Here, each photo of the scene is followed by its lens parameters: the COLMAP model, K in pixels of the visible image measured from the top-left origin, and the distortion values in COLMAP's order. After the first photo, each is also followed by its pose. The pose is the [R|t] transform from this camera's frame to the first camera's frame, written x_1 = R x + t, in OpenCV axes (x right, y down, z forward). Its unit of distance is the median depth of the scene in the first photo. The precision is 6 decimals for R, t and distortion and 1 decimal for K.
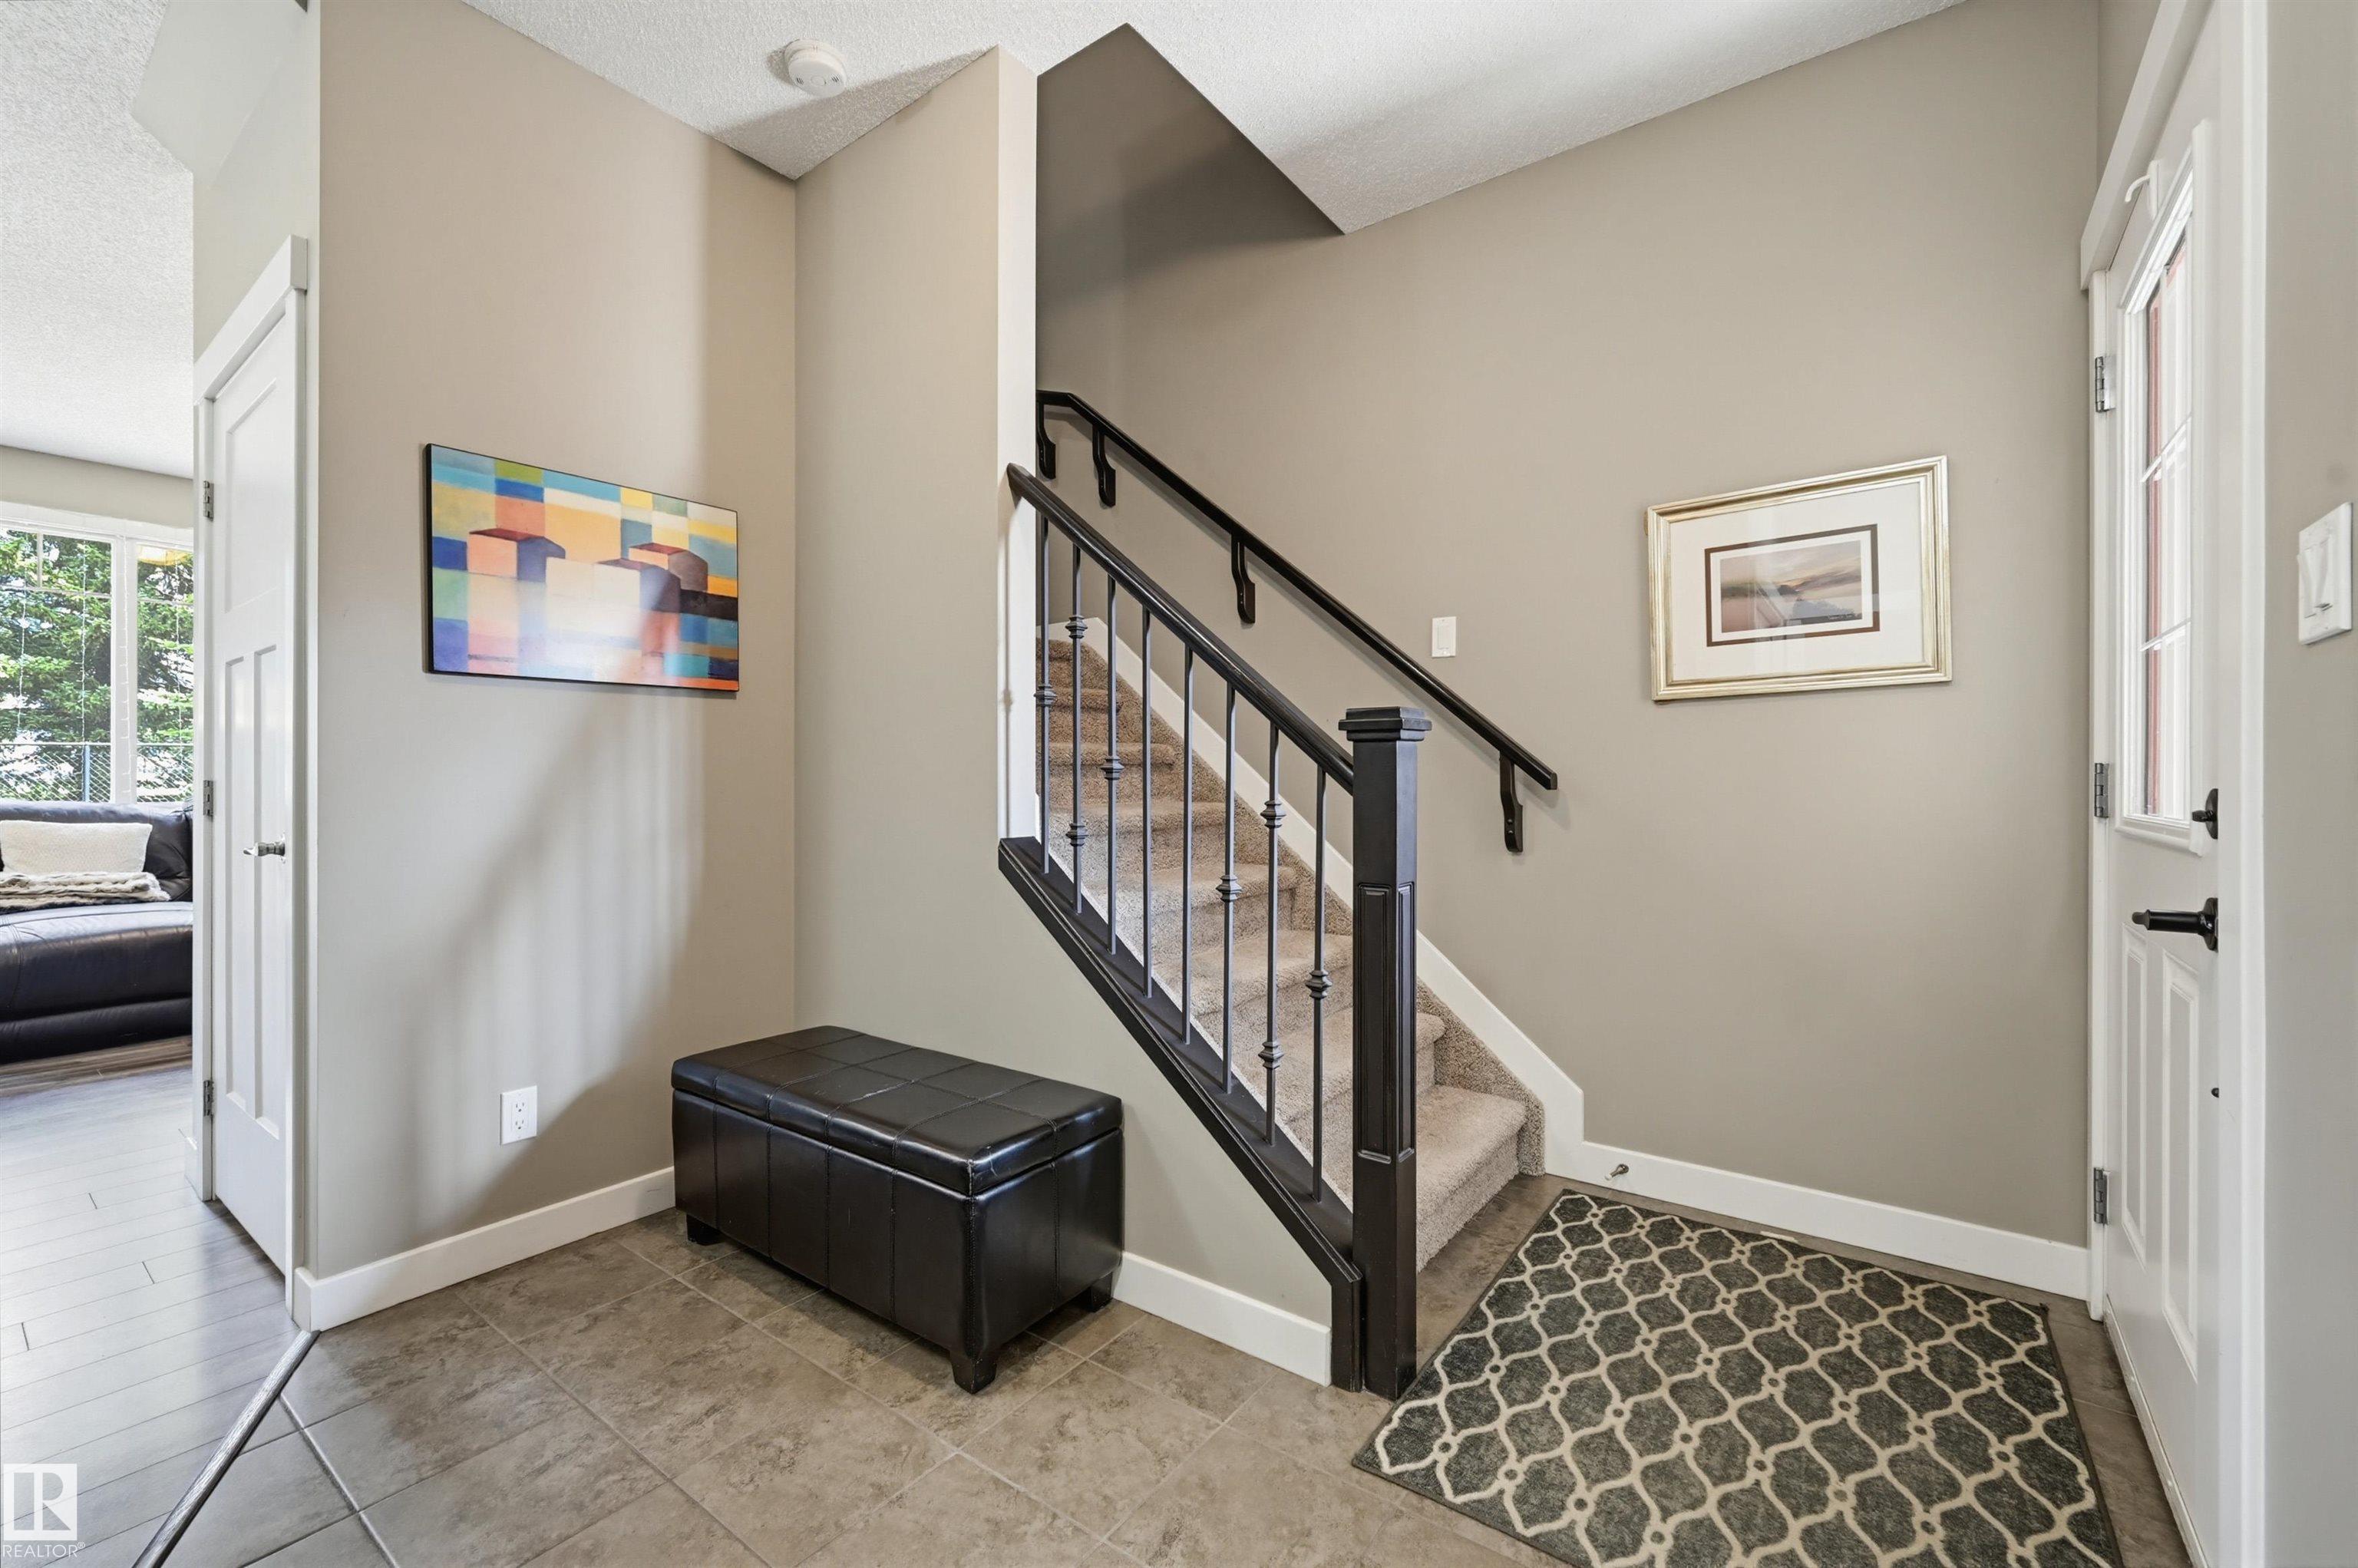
lens RADIAL K [[984.5, 0, 1174.8], [0, 984.5, 785.5], [0, 0, 1]] dist [-0.000074, 0.000955]
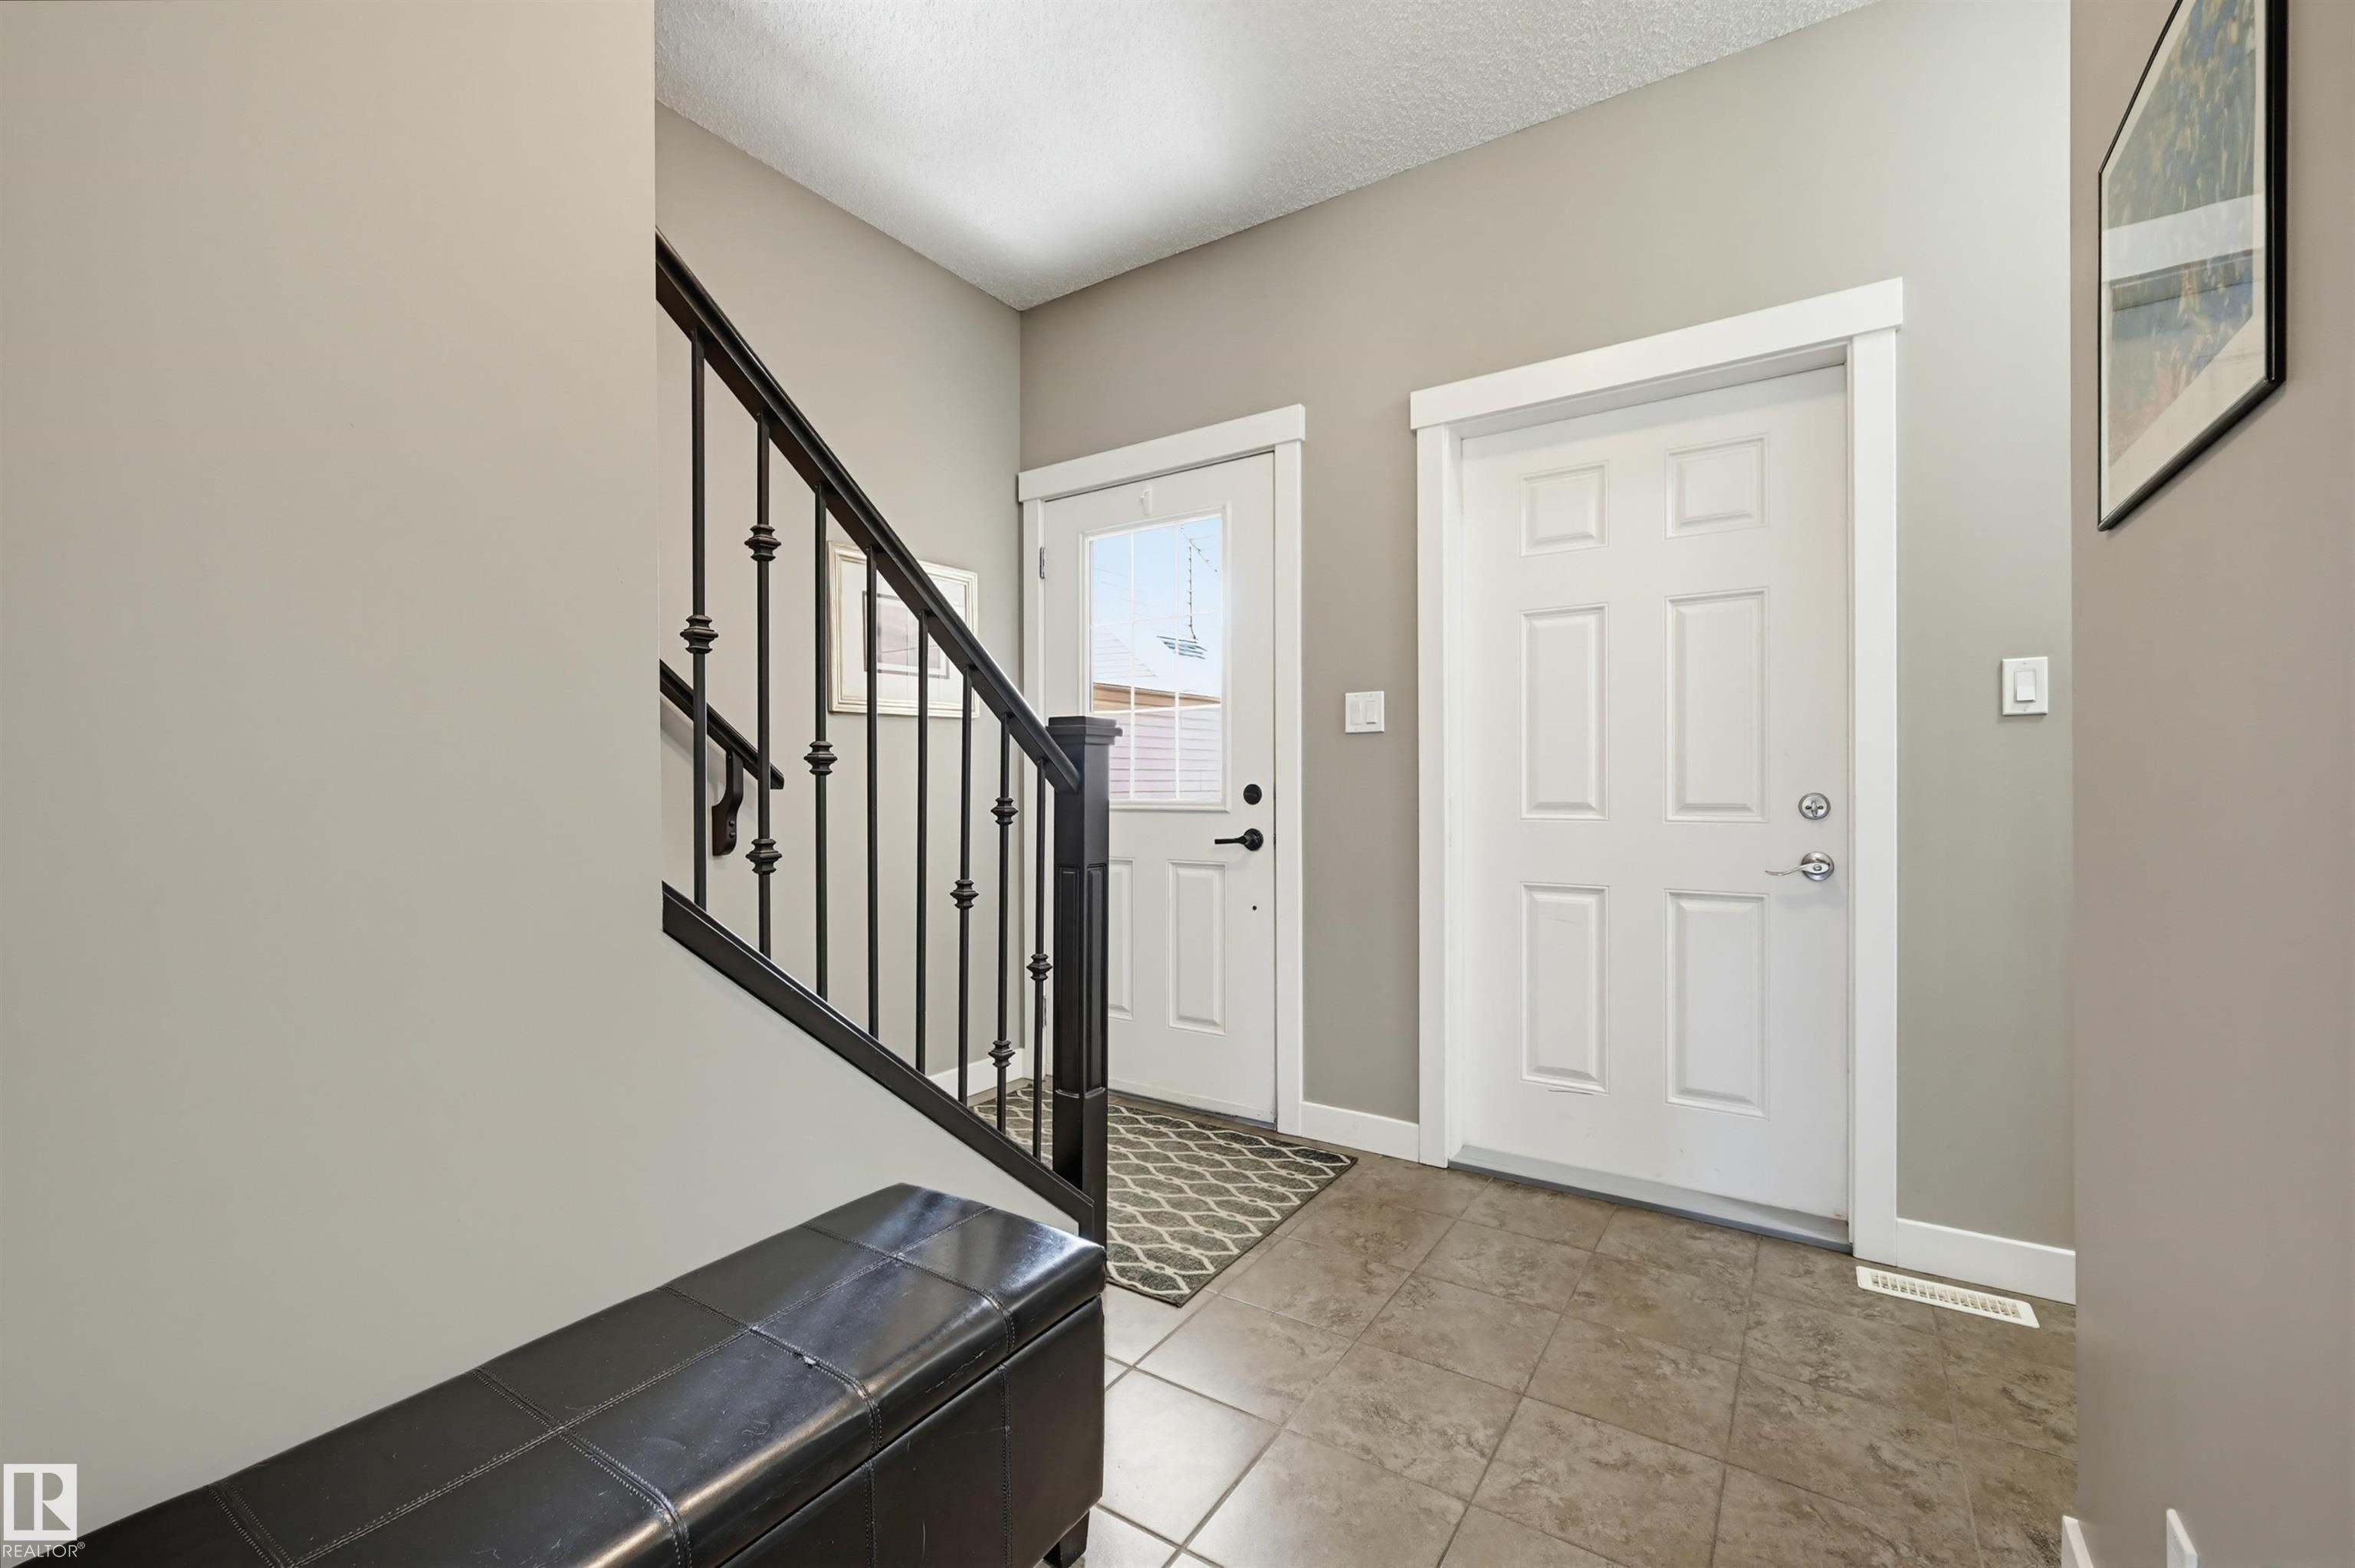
lens RADIAL K [[983.2, 0, 1182.1], [0, 983.2, 790.6], [0, 0, 1]] dist [-0.000074, 0.000955]
pose [[-0.066044, -0.003095, 0.997812, -1.133752], [0.002754, 0.999991, 0.003284, 0.008660], [-0.997813, 0.002965, -0.066035, 1.109082]]
